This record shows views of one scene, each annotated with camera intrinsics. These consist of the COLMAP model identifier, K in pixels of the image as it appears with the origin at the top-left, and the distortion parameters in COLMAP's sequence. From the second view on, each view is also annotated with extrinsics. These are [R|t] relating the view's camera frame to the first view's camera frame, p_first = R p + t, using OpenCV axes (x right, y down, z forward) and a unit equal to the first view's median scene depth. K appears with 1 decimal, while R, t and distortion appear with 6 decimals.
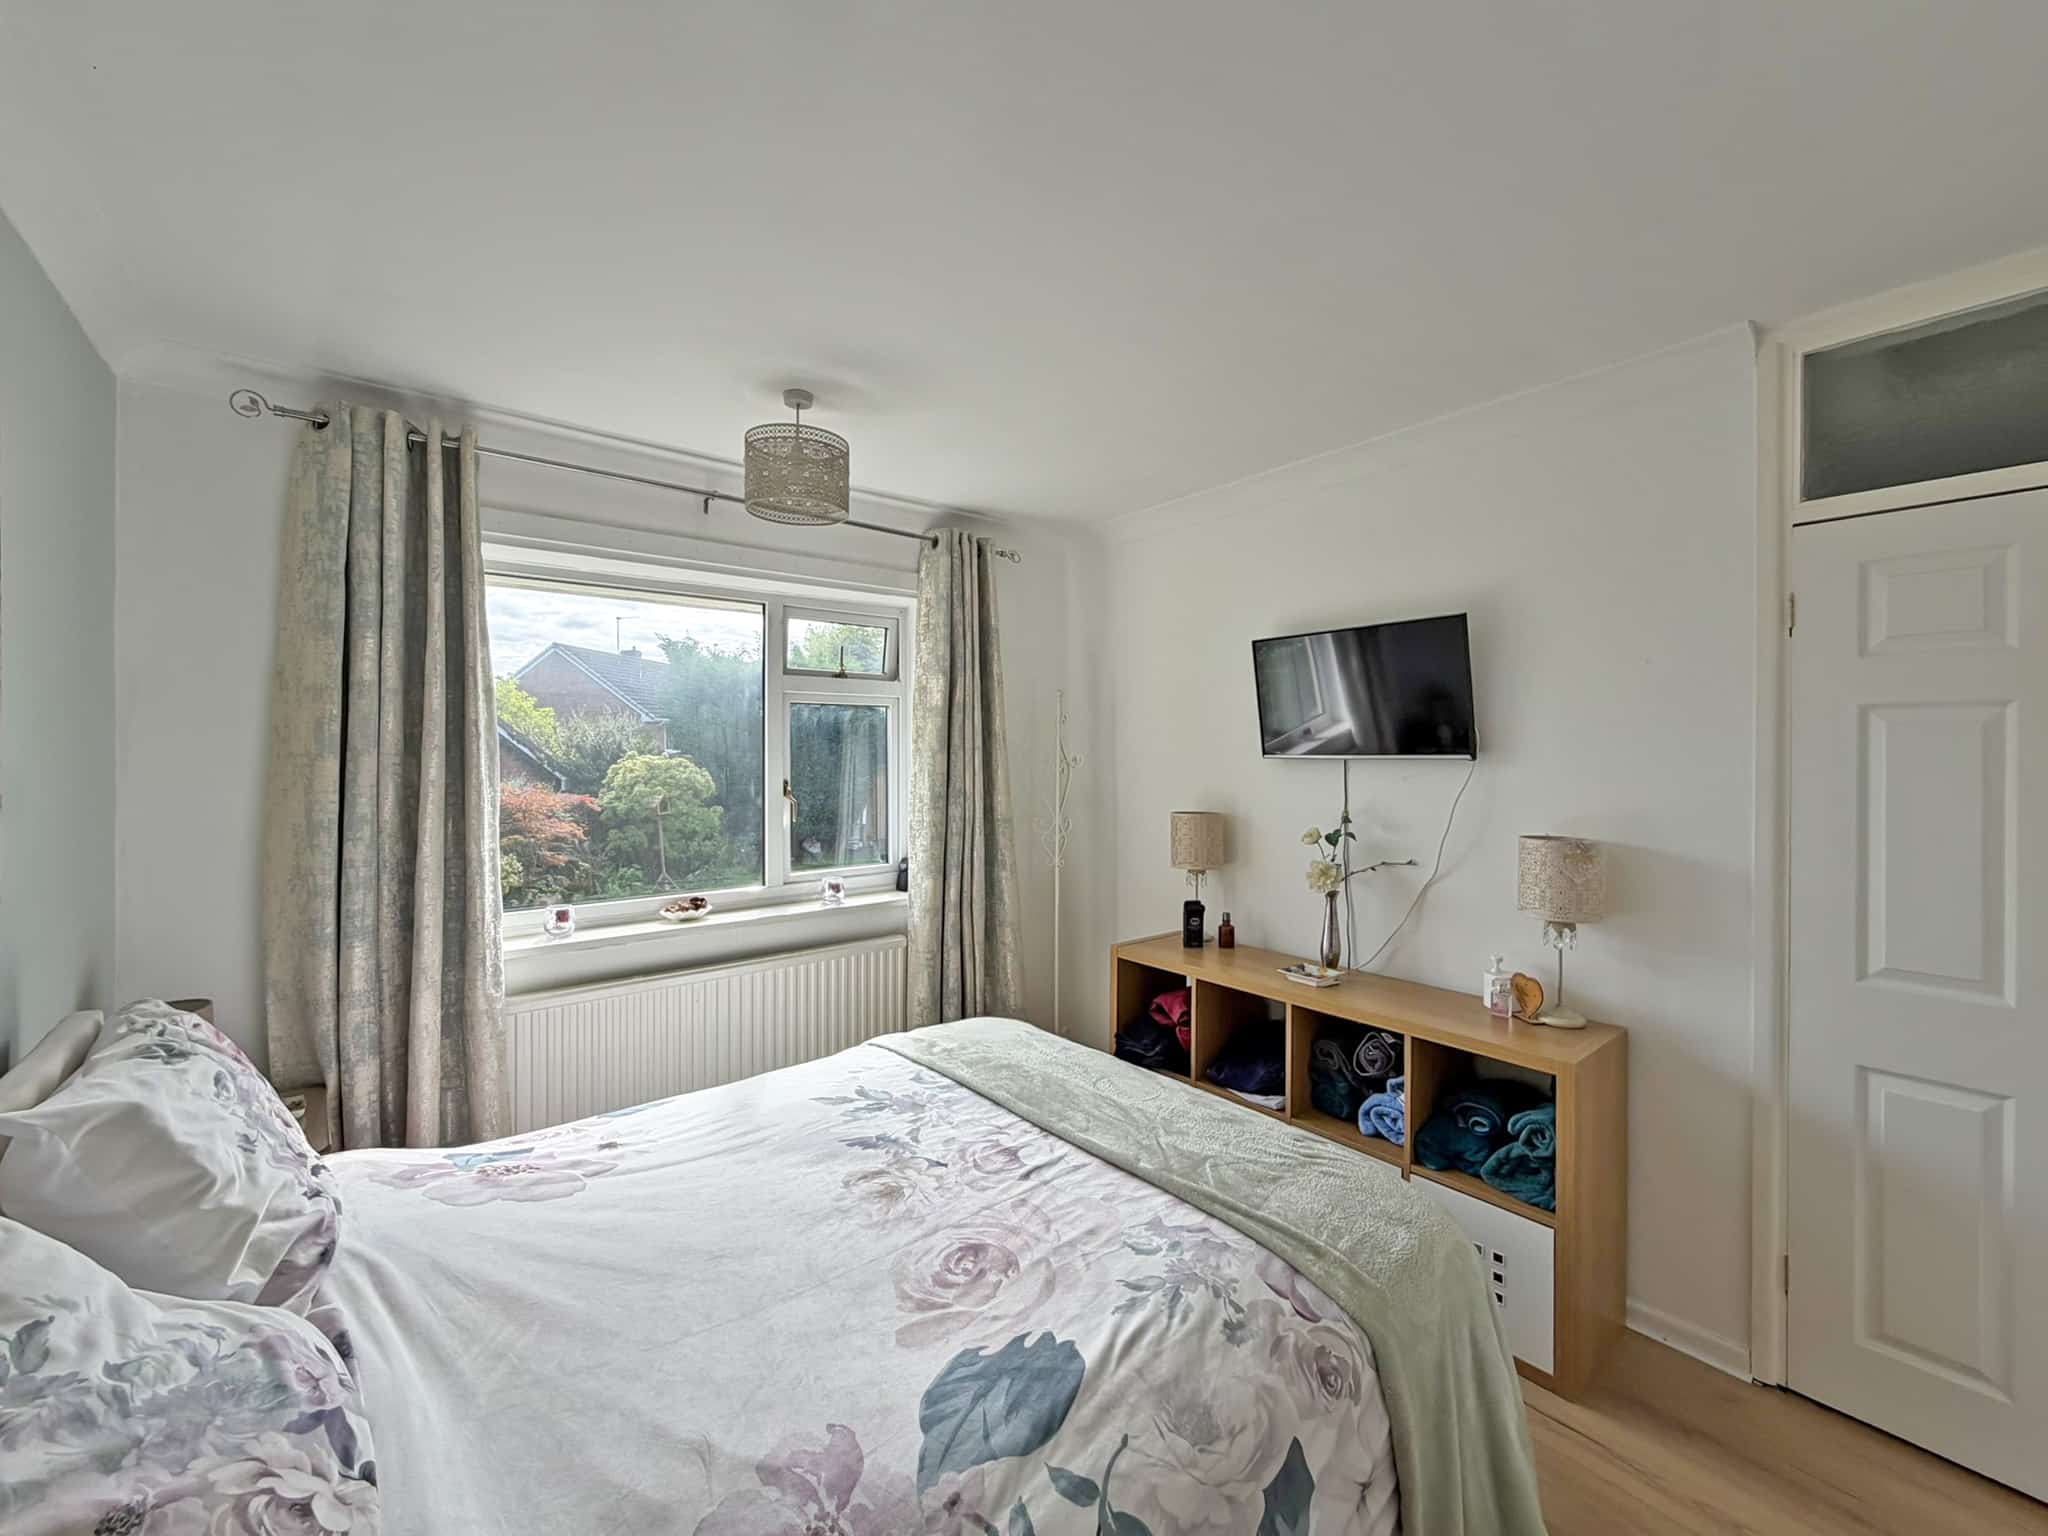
lens RADIAL K [[819.8, 0, 1029.6], [0, 819.8, 754.2], [0, 0, 1]] dist [0.000485, 0.000082]
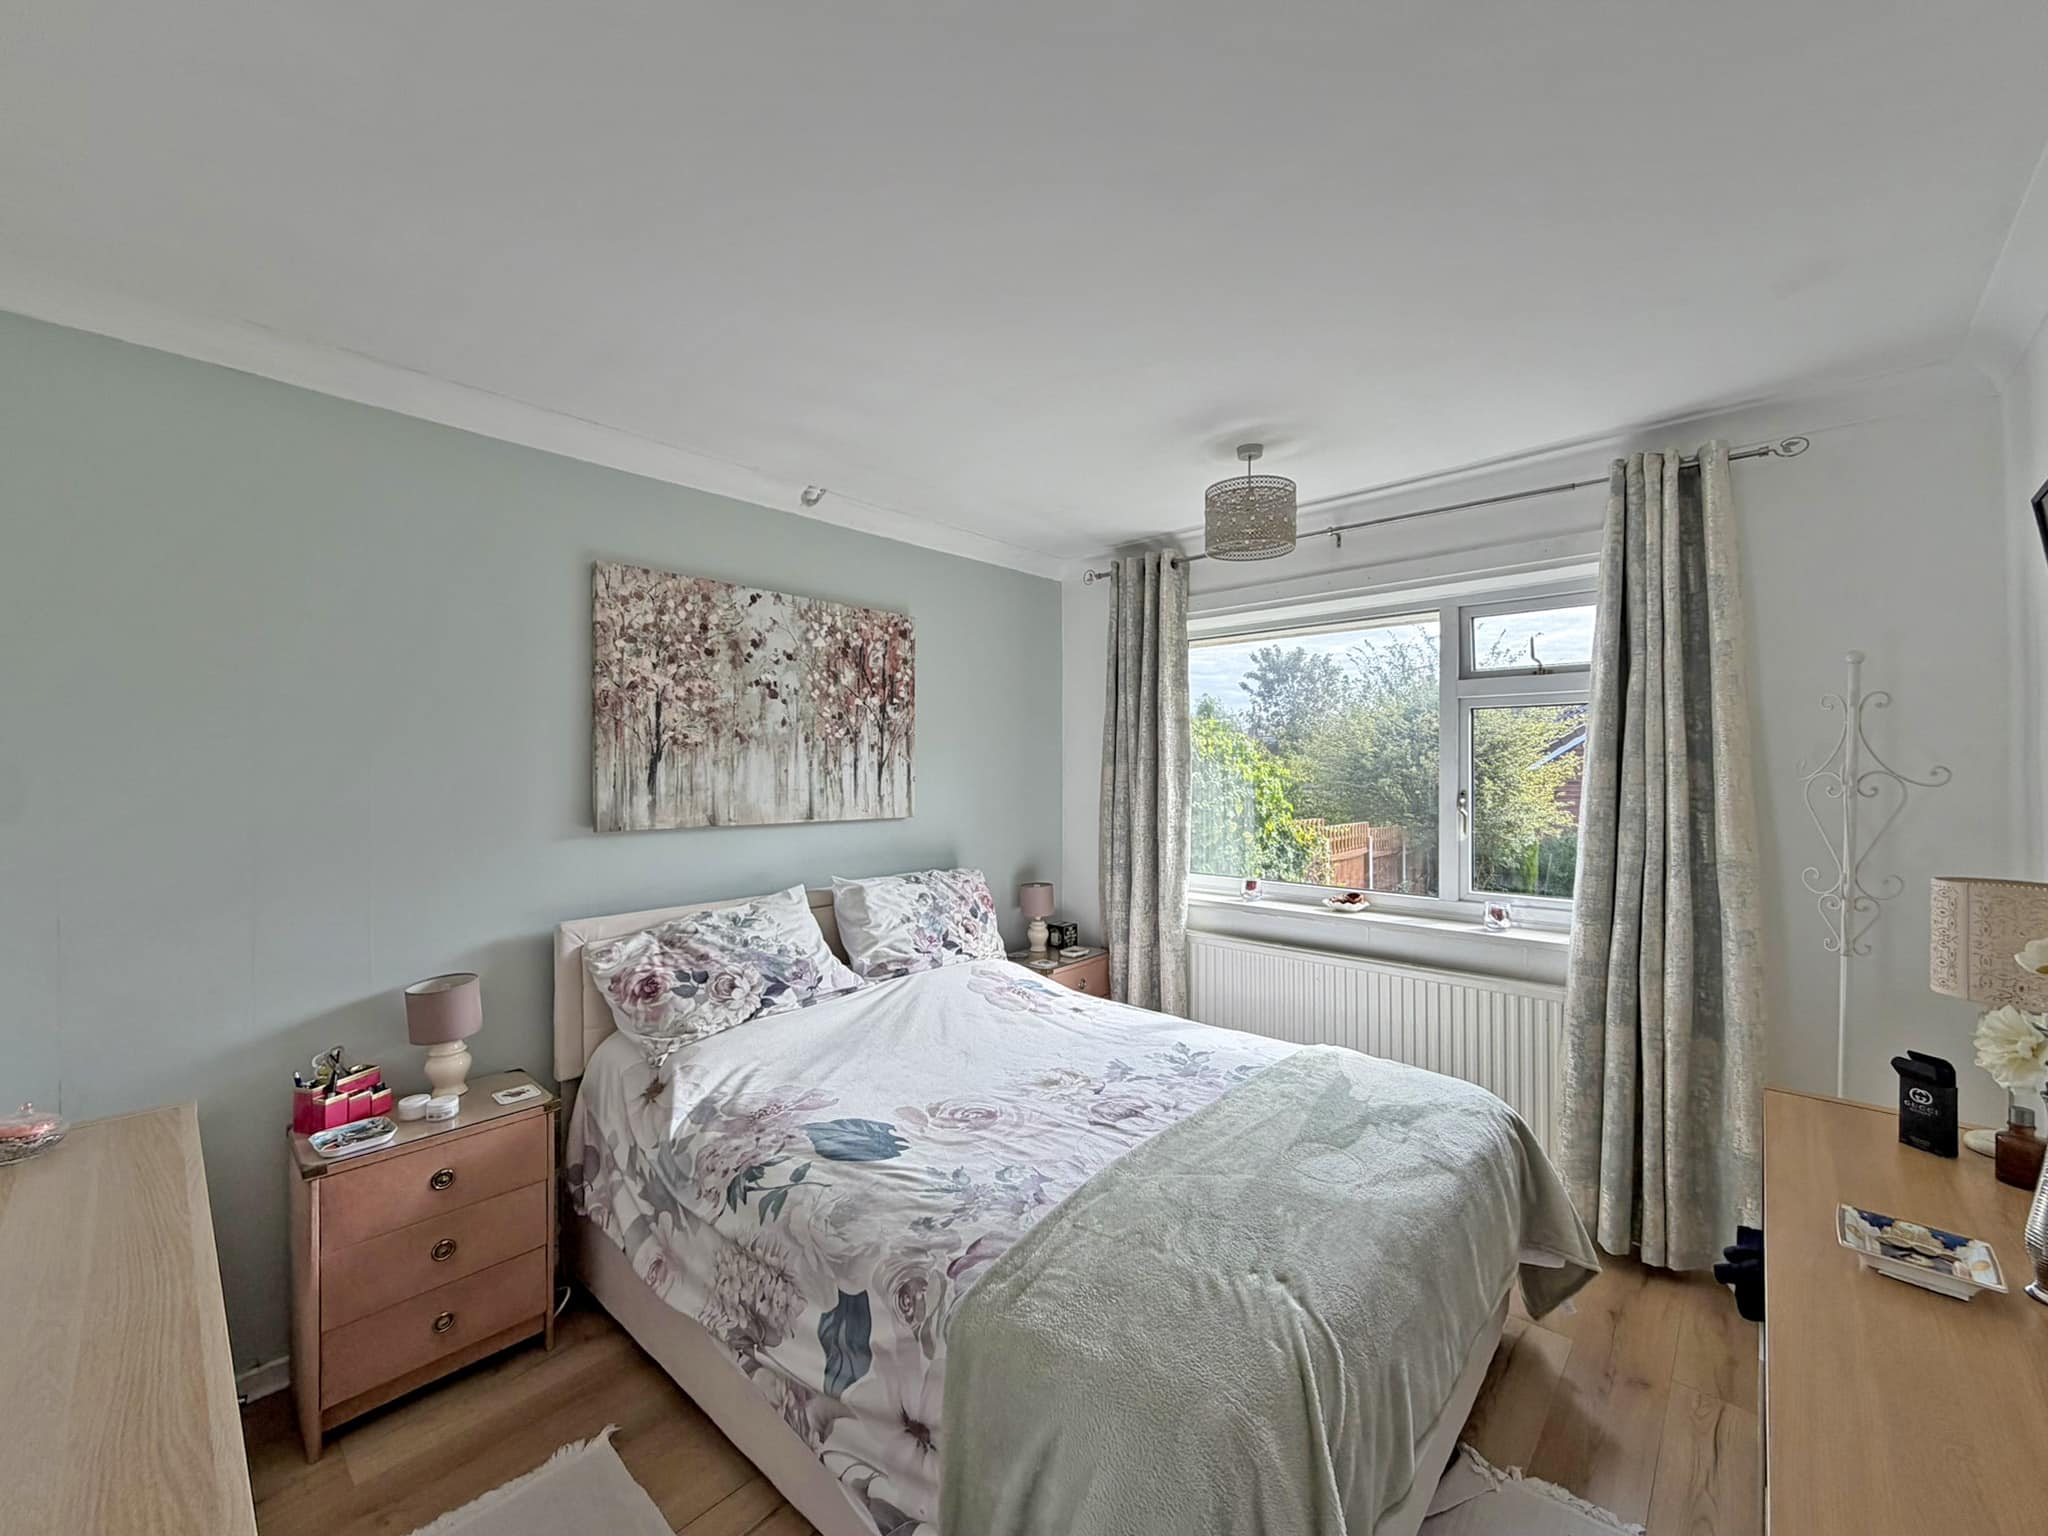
lens RADIAL K [[819.8, 0, 1033.4], [0, 819.8, 767.9], [0, 0, 1]] dist [0.000485, 0.000082]
pose [[0.158819, -0.000086, -0.987308, 1.187511], [-0.005492, 0.999984, -0.000971, 0.017710], [0.987292, 0.005577, 0.158816, 0.770944]]
